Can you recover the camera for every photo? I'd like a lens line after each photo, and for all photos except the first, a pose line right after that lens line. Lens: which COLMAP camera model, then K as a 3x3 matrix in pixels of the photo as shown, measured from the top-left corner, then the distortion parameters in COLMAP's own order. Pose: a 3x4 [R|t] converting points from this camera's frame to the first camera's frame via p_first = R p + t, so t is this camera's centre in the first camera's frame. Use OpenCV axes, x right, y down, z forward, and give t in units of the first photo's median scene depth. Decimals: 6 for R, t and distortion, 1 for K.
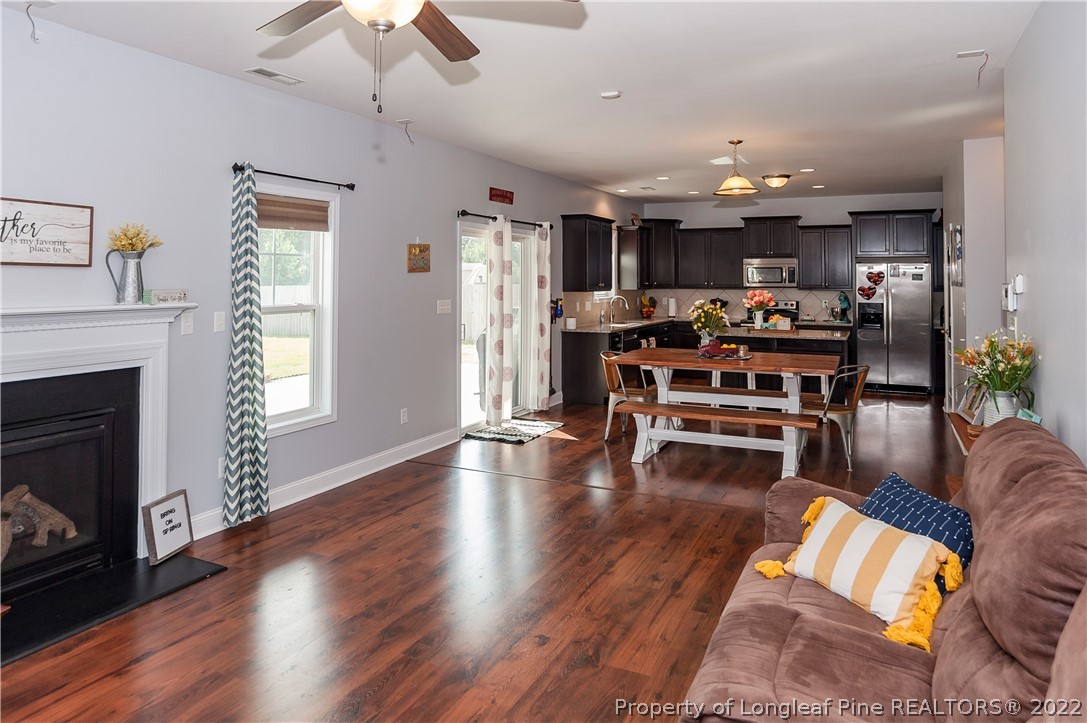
lens RADIAL K [[685.8, 0, 560.0], [0, 685.8, 274.9], [0, 0, 1]] dist [-0.009357, 0.001314]
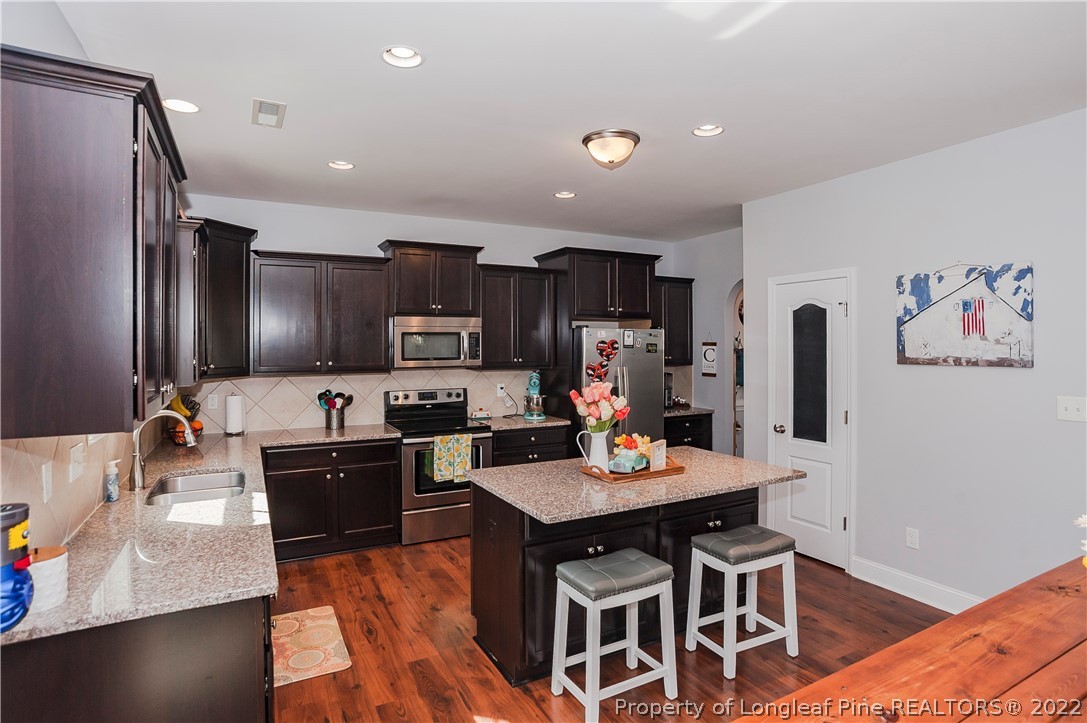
lens RADIAL K [[593.9, 0, 542.1], [0, 593.9, 355.4], [0, 0, 1]] dist [-0.045237, 0.026268]
pose [[0.587674, -0.019357, 0.808866, -0.044393], [-0.000061, 0.999713, 0.023969, -0.004207], [-0.809098, -0.014135, 0.587504, 0.723997]]
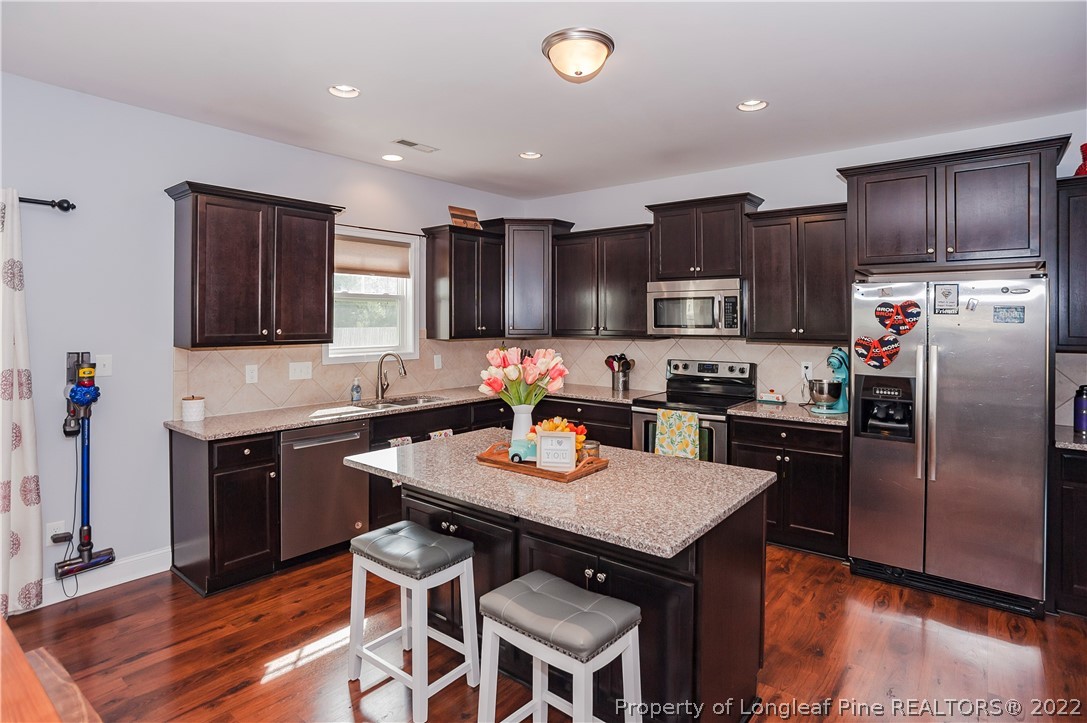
lens RADIAL K [[593.9, 0, 553.8], [0, 593.9, 329.1], [0, 0, 1]] dist [-0.045237, 0.026268]
pose [[0.975101, 0.002277, -0.221748, 0.341427], [0.002462, 0.999774, 0.021094, 0.003580], [0.221746, -0.021115, 0.974876, 0.614814]]
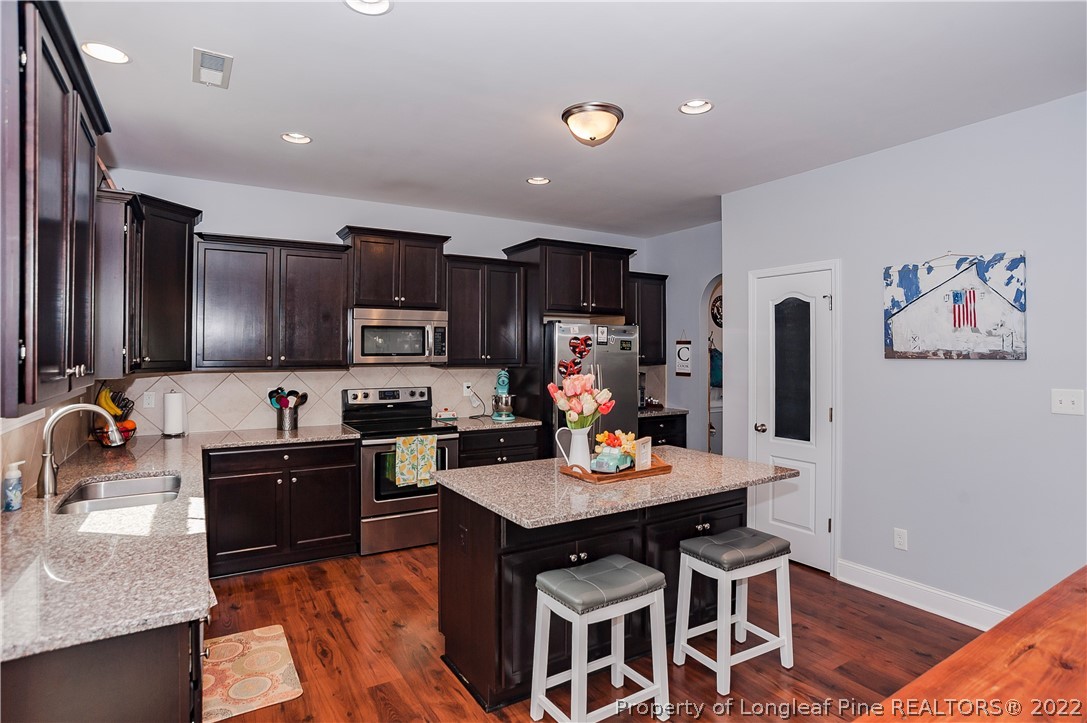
lens RADIAL K [[593.9, 0, 542.6], [0, 593.9, 355.7], [0, 0, 1]] dist [-0.045237, 0.026268]
pose [[0.531924, -0.007503, 0.846759, -0.025254], [-0.005500, 0.999909, 0.012315, 0.006155], [-0.846774, -0.011208, 0.531834, 0.748558]]
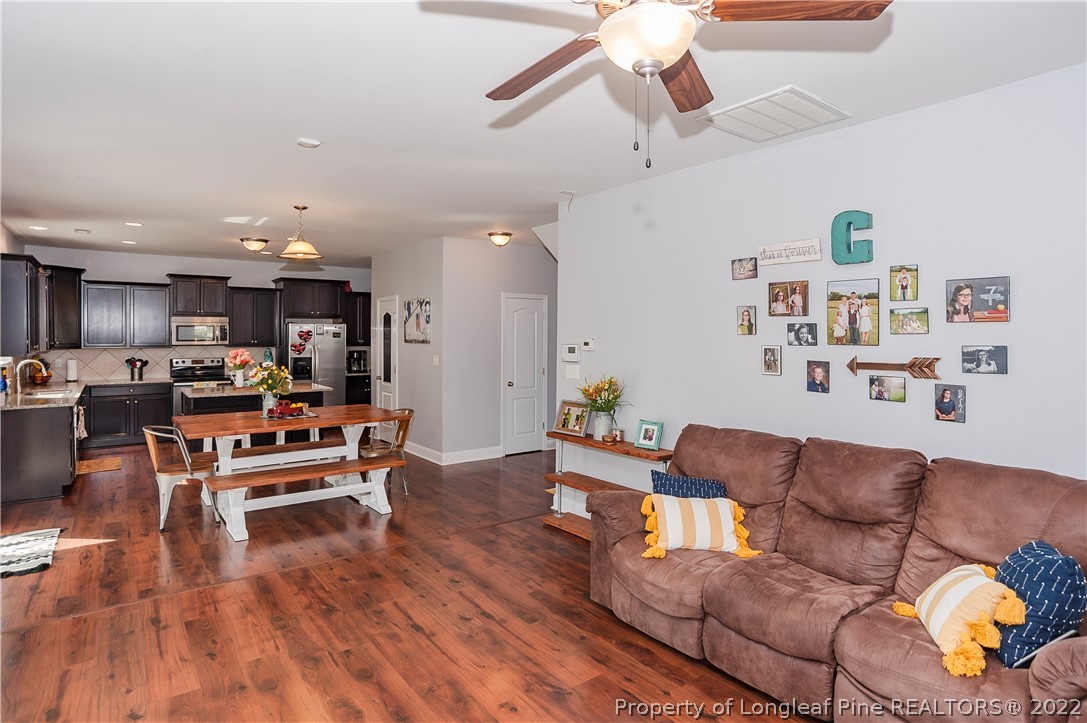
lens RADIAL K [[593.9, 0, 521.2], [0, 593.9, 347.8], [0, 0, 1]] dist [-0.045237, 0.026268]
pose [[0.484013, -0.021992, 0.874785, -0.250312], [-0.006690, 0.999562, 0.028830, -0.007172], [-0.875035, -0.019806, 0.483654, 0.188741]]
